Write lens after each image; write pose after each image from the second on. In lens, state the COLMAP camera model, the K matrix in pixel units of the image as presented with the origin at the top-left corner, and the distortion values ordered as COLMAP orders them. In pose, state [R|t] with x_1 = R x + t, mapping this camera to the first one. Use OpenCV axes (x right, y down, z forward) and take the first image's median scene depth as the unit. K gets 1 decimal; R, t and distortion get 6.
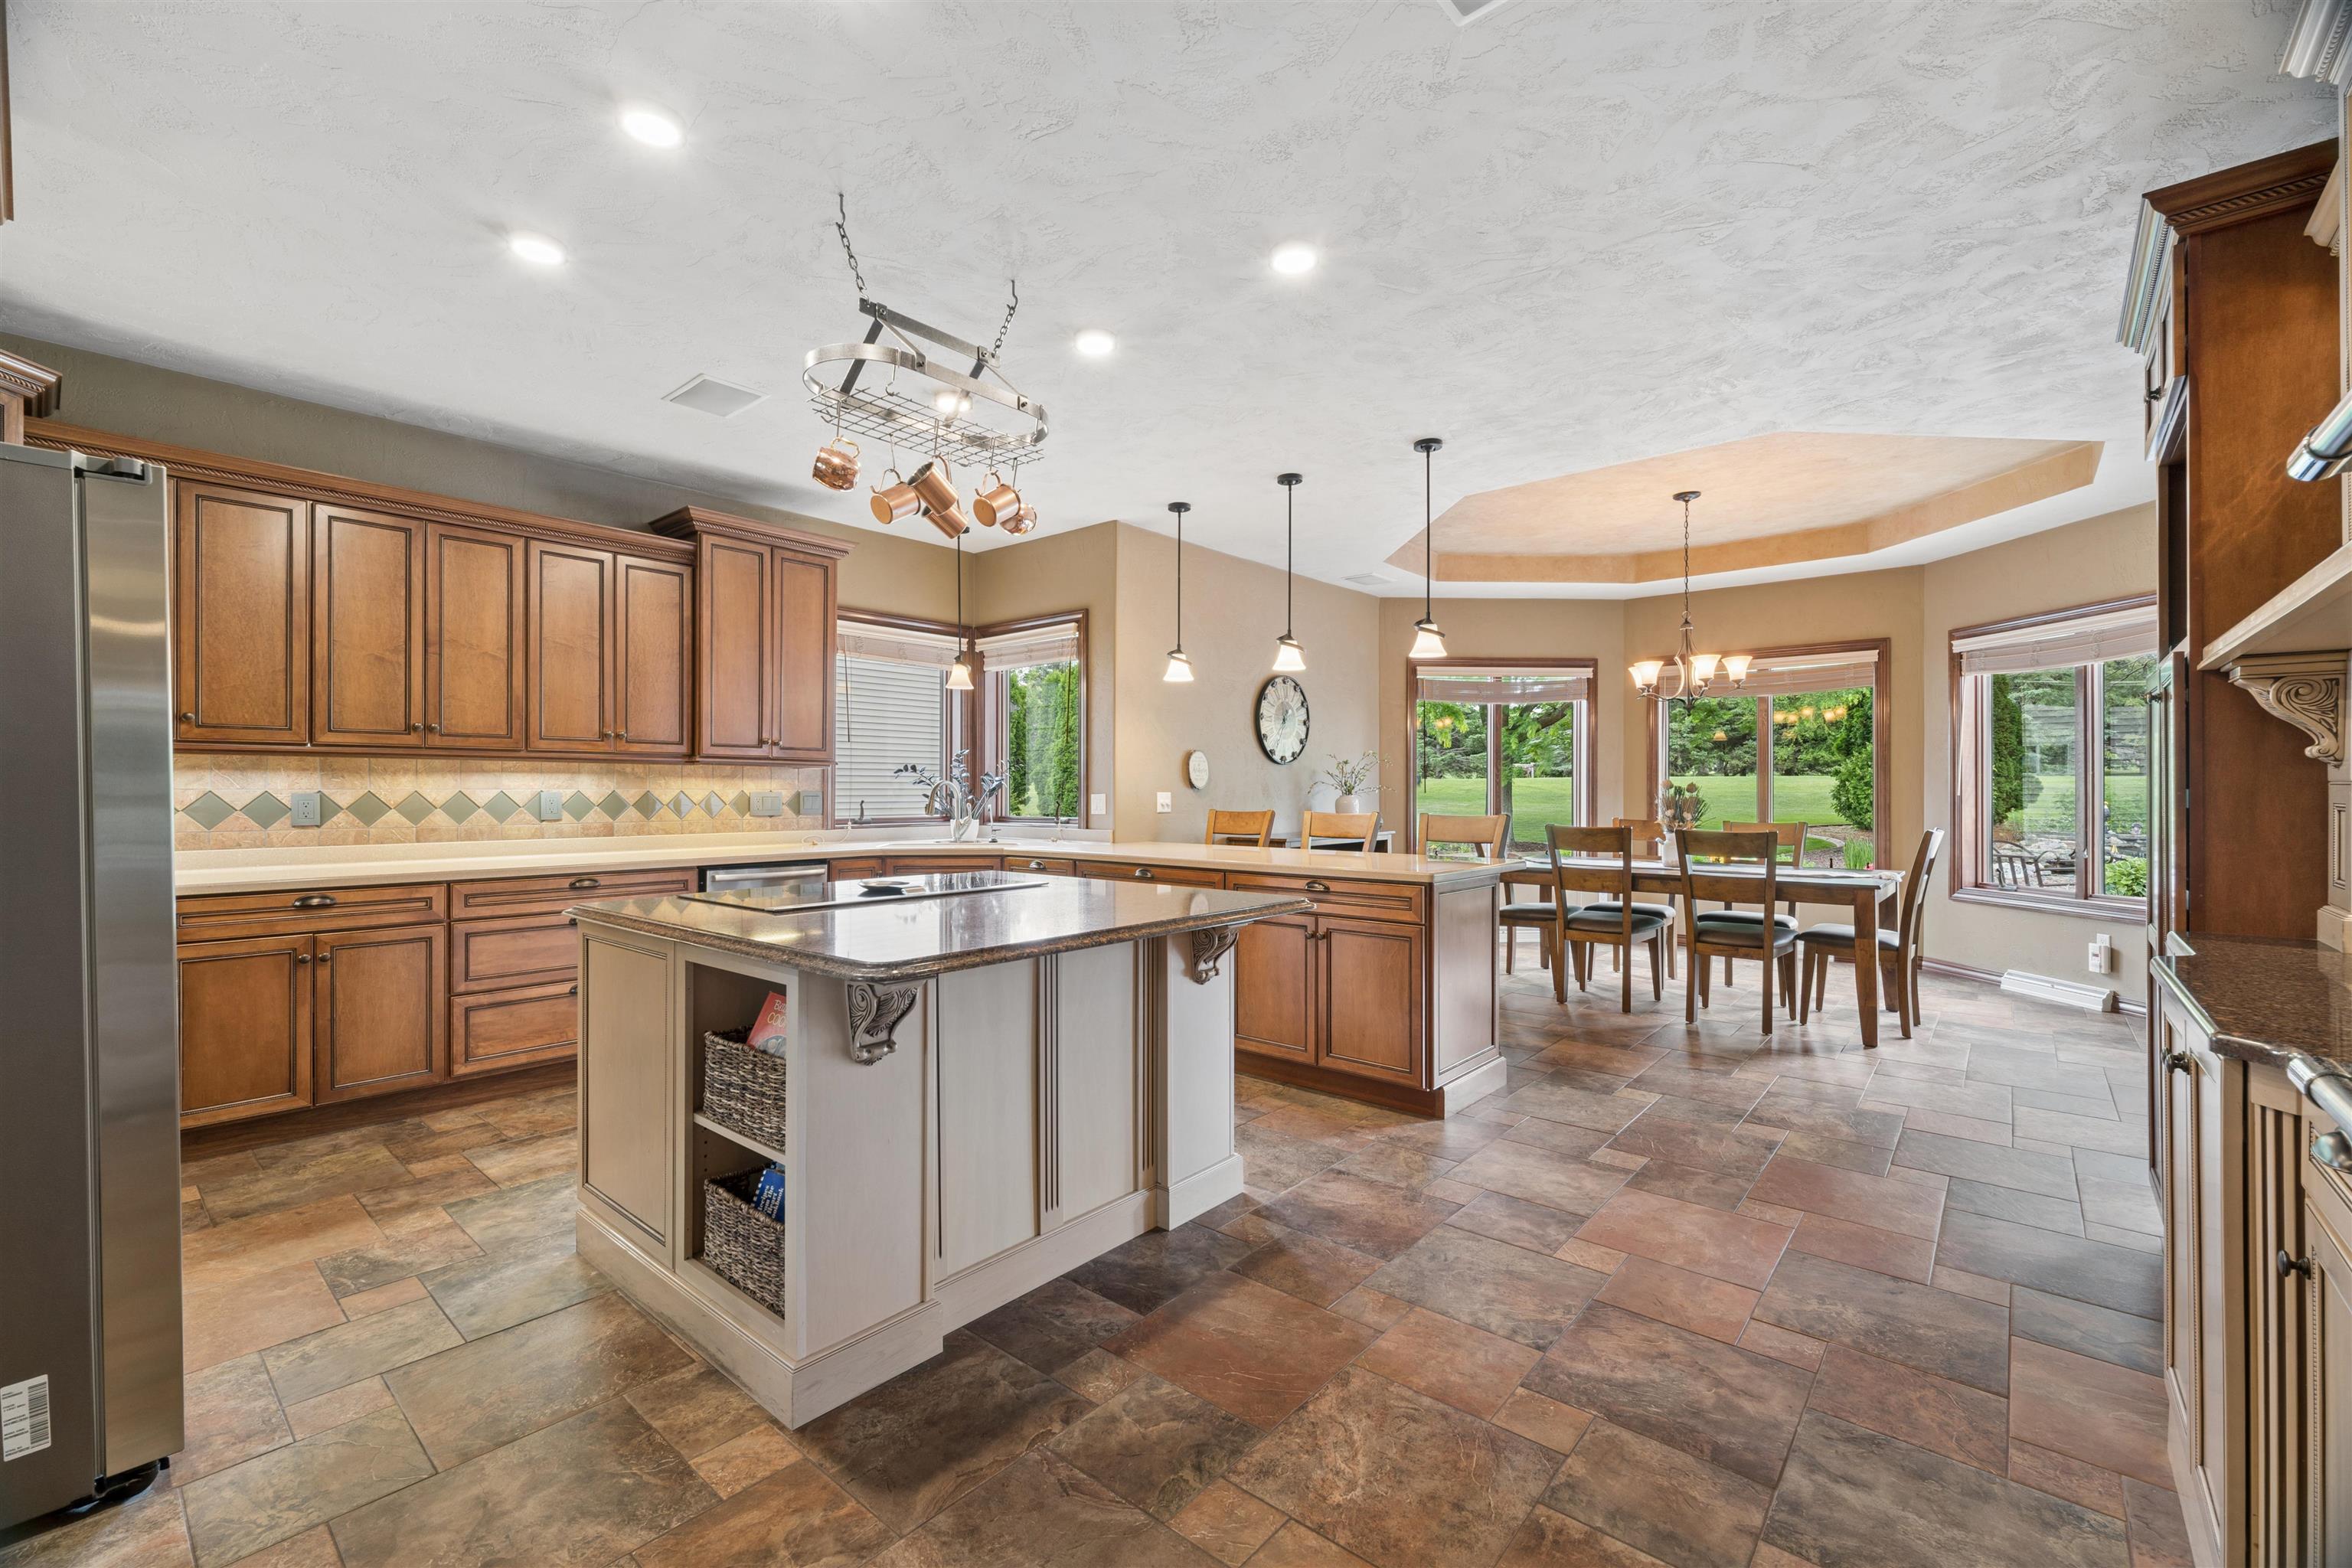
lens RADIAL K [[983.4, 0, 1176.0], [0, 983.4, 784.0], [0, 0, 1]] dist [0.007977, -0.000242]
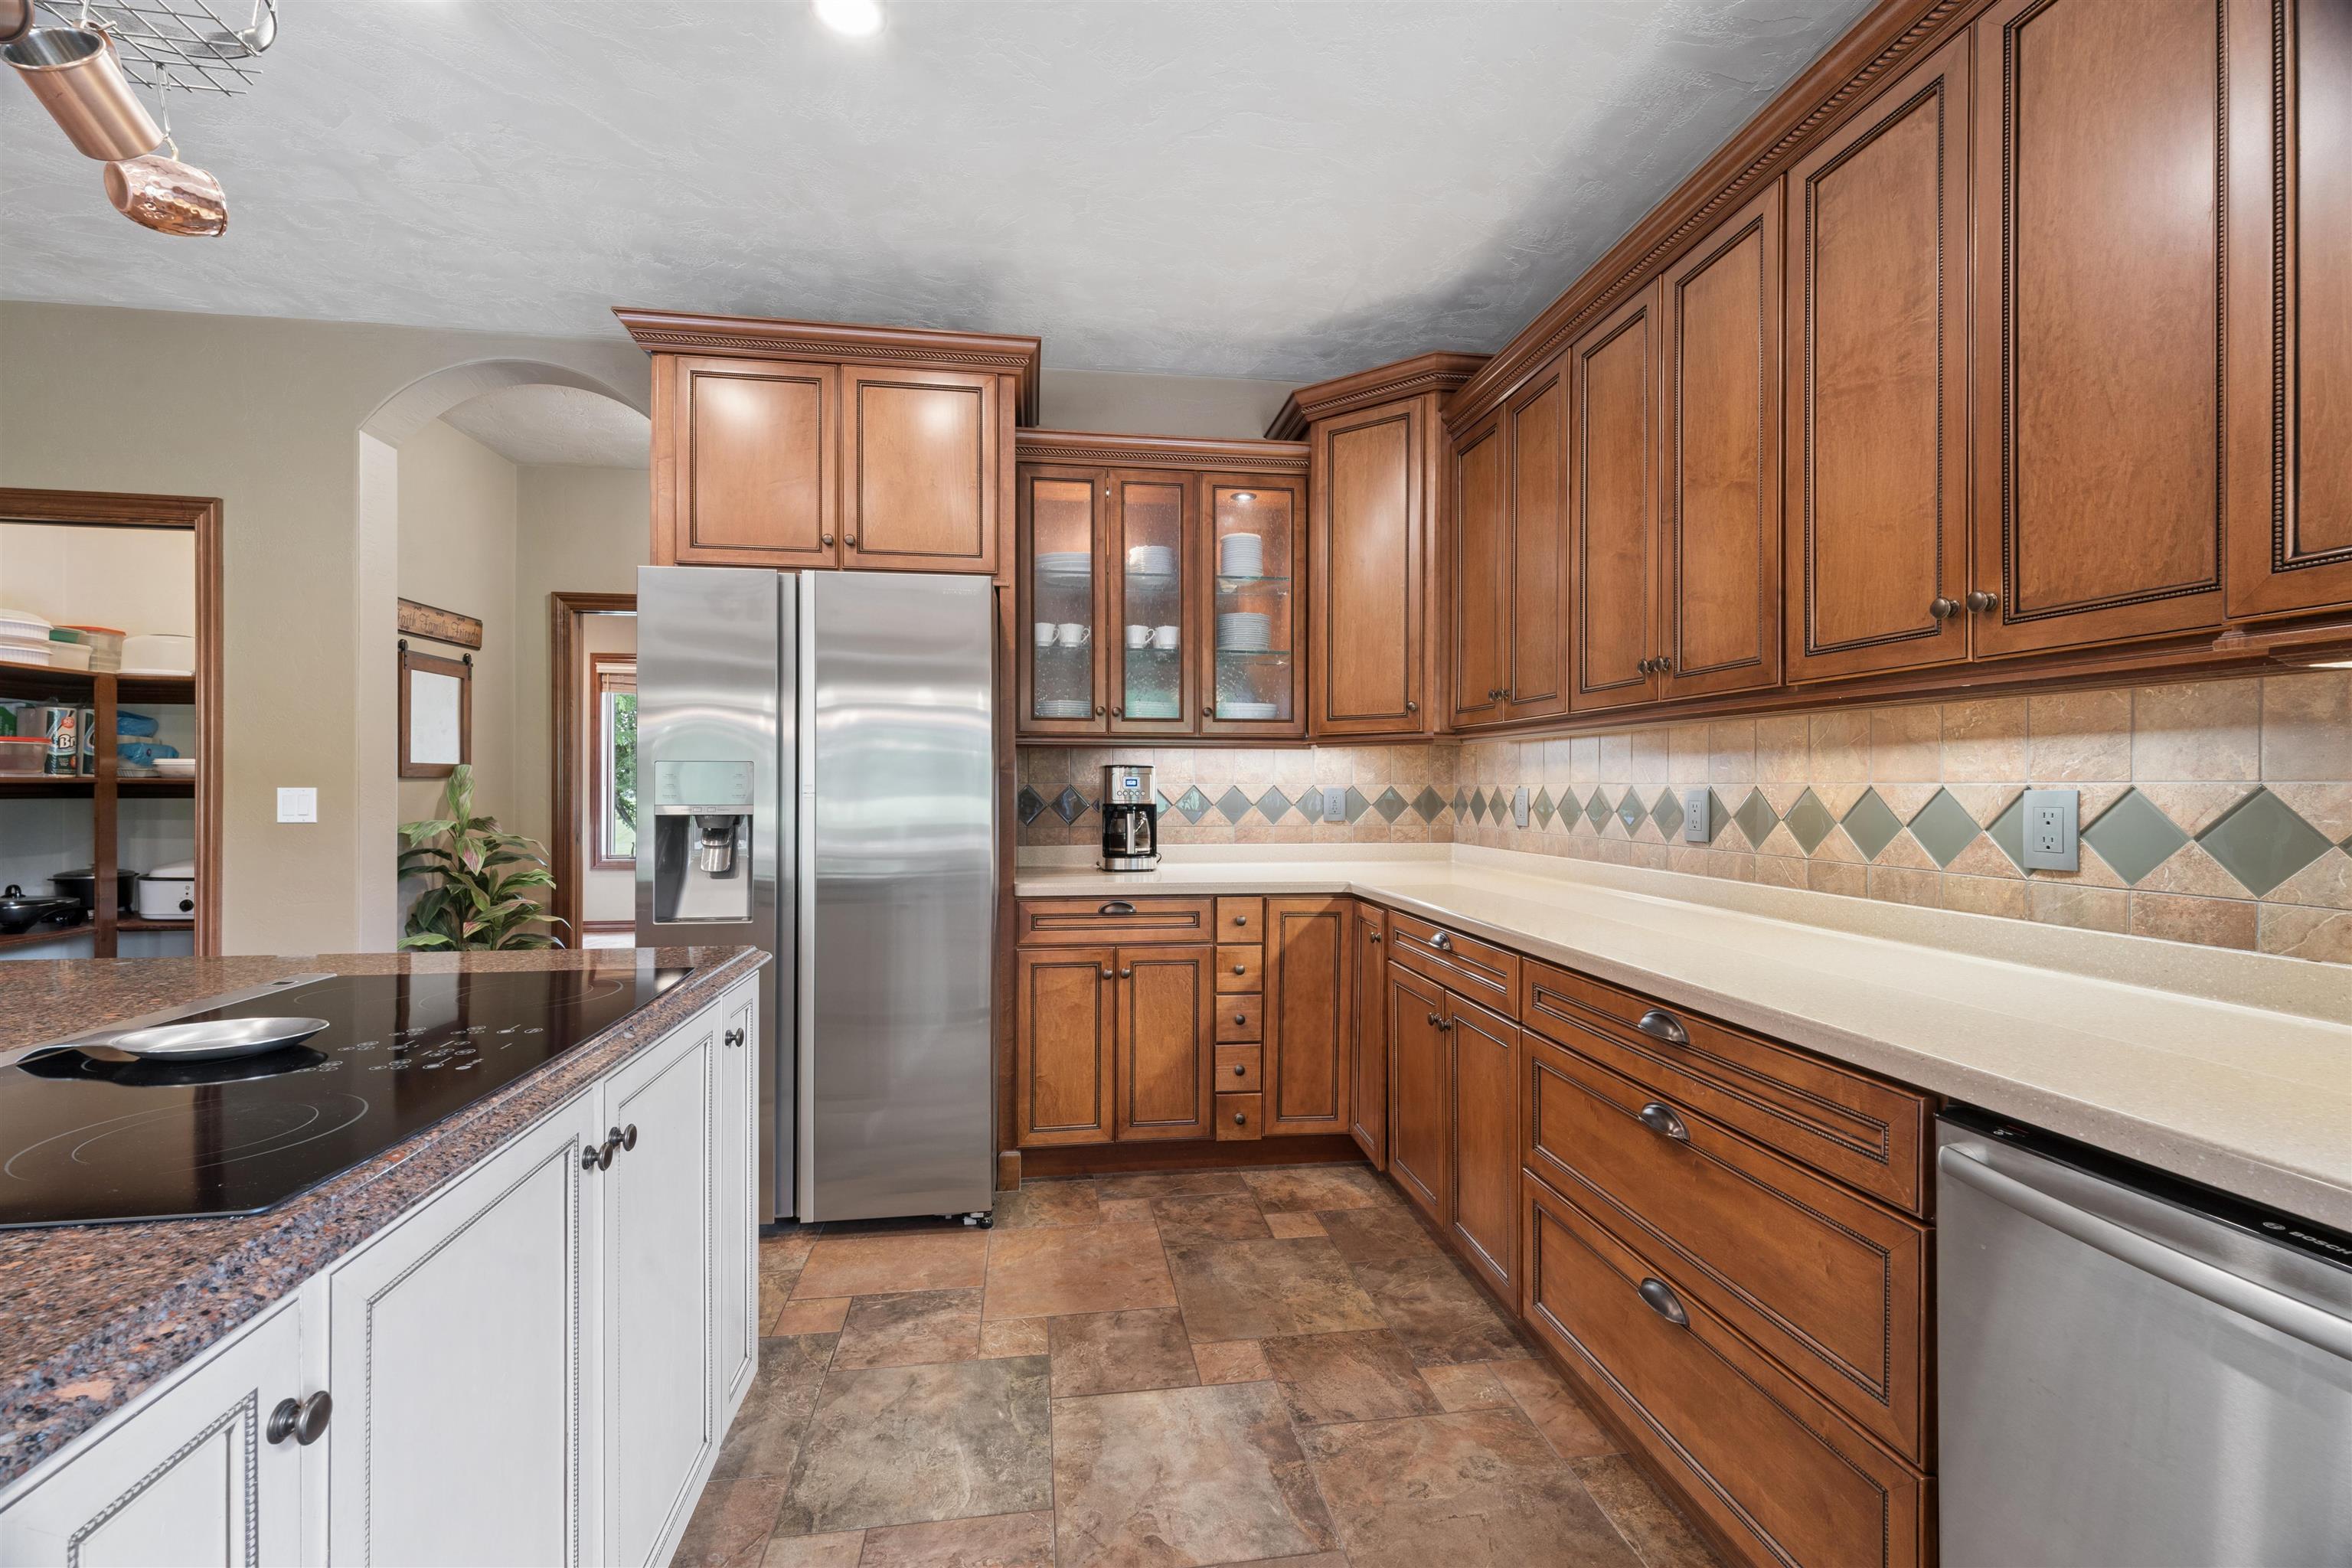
lens RADIAL K [[975.9, 0, 1181.6], [0, 975.9, 786.8], [0, 0, 1]] dist [-0.002795, -0.000473]
pose [[-0.659423, -0.000097, -0.751772, -0.237006], [0.002539, 0.999994, -0.002356, 0.009627], [0.751768, -0.003462, -0.659419, 1.365094]]
